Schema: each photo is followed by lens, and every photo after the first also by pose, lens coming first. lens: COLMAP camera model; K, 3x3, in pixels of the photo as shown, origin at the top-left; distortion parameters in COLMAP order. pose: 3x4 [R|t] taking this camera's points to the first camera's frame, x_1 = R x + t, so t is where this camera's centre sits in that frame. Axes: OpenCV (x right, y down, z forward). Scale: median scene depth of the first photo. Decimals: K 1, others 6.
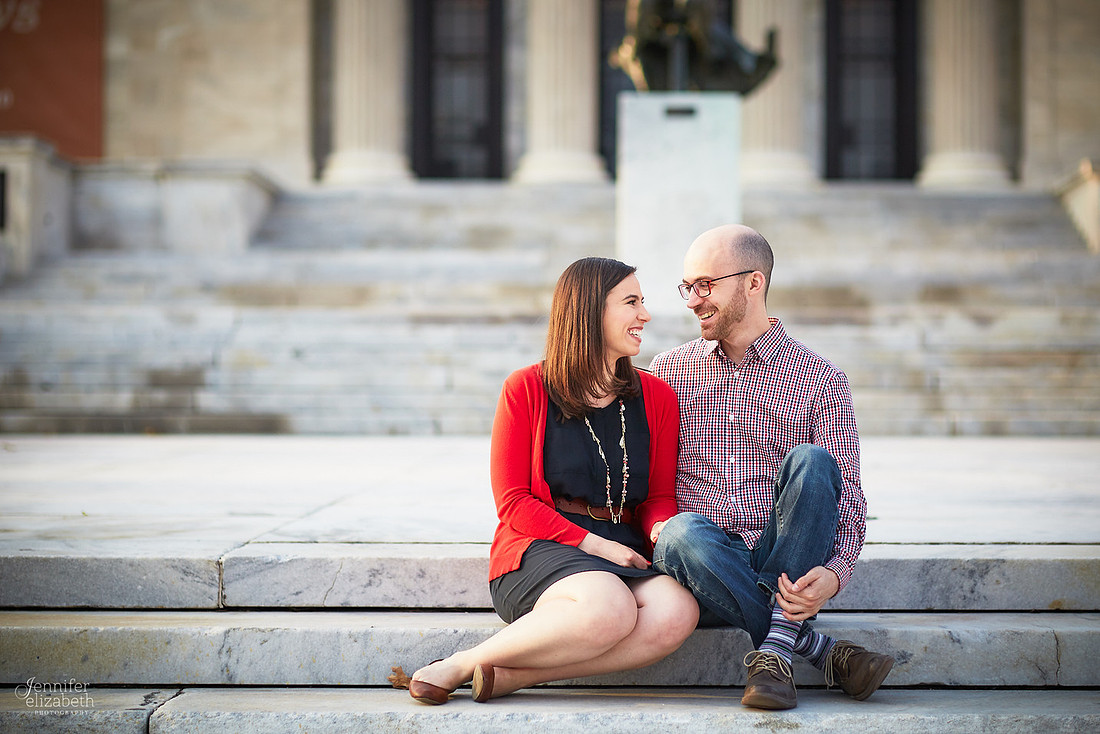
lens RADIAL K [[3017.2, 0, 585.8], [0, 3017.2, 365.9], [0, 0, 1]] dist [-0.012320, -0.524379]
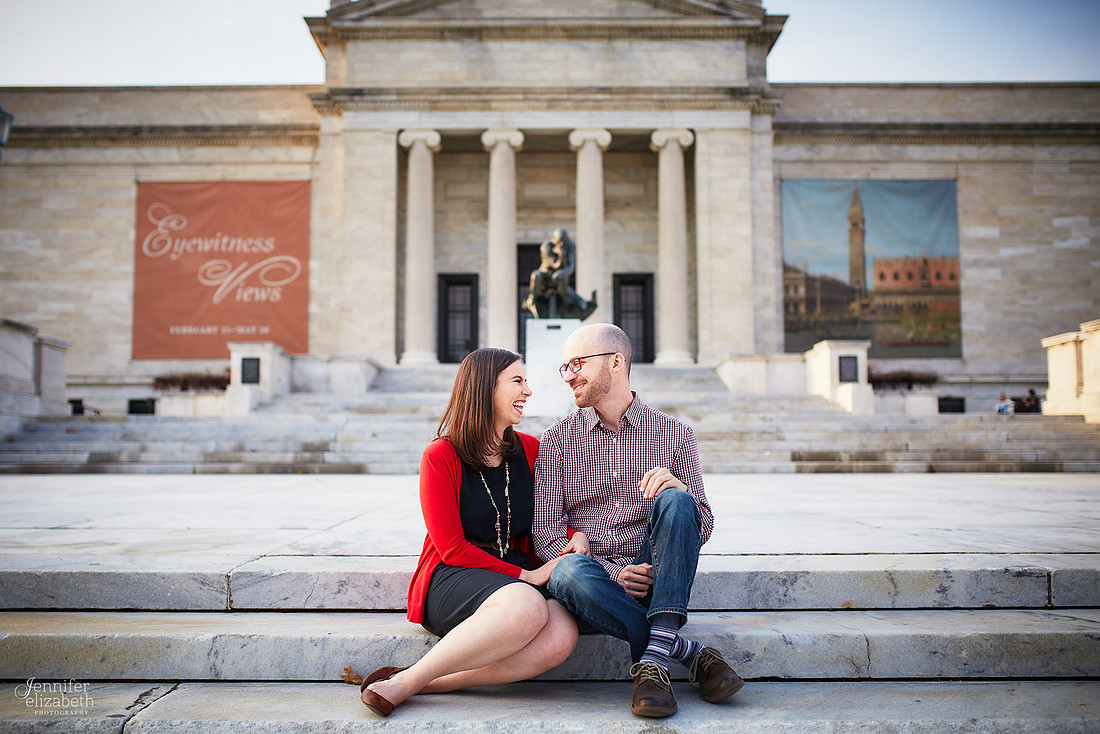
lens RADIAL K [[3017.2, 0, 585.8], [0, 3017.2, 365.9], [0, 0, 1]] dist [-0.012320, -0.524379]
pose [[0.999465, -0.002251, 0.032618, -0.005203], [0.002821, 0.999844, -0.017422, -0.004895], [-0.032574, 0.017504, 0.999316, -0.358352]]
